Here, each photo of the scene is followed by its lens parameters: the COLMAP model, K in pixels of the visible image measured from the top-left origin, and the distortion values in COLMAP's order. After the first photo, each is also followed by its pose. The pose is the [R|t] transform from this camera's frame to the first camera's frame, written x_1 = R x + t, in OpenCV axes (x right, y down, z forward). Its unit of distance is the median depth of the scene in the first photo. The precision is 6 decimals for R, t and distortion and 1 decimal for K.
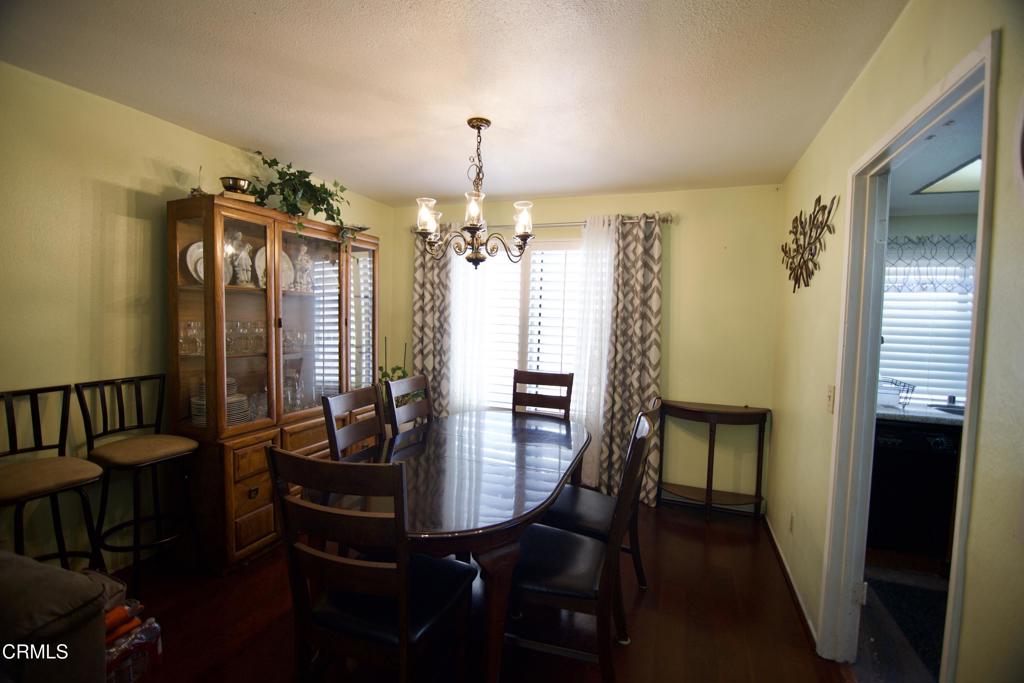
lens RADIAL K [[446.9, 0, 512.0], [0, 446.9, 341.5], [0, 0, 1]] dist [-0.002363, -0.000308]
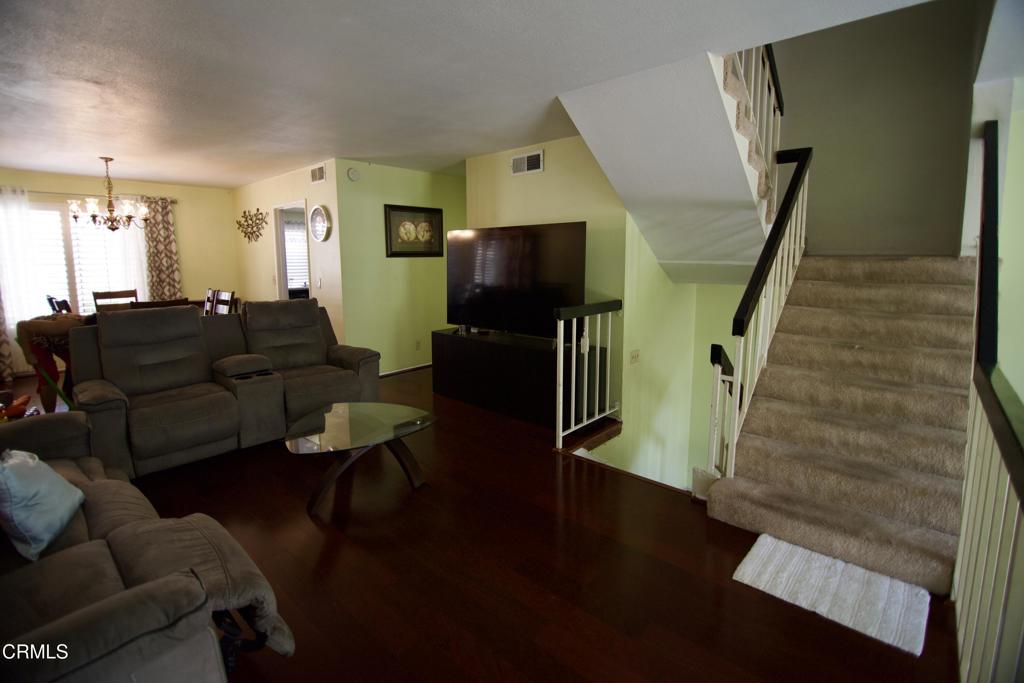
lens RADIAL K [[459.5, 0, 508.6], [0, 459.5, 309.5], [0, 0, 1]] dist [-0.003440, -0.000280]
pose [[0.352151, -0.133966, 0.926306, -1.178253], [0.070087, 0.990699, 0.116634, 0.051369], [-0.933315, 0.023849, 0.358265, -1.145955]]
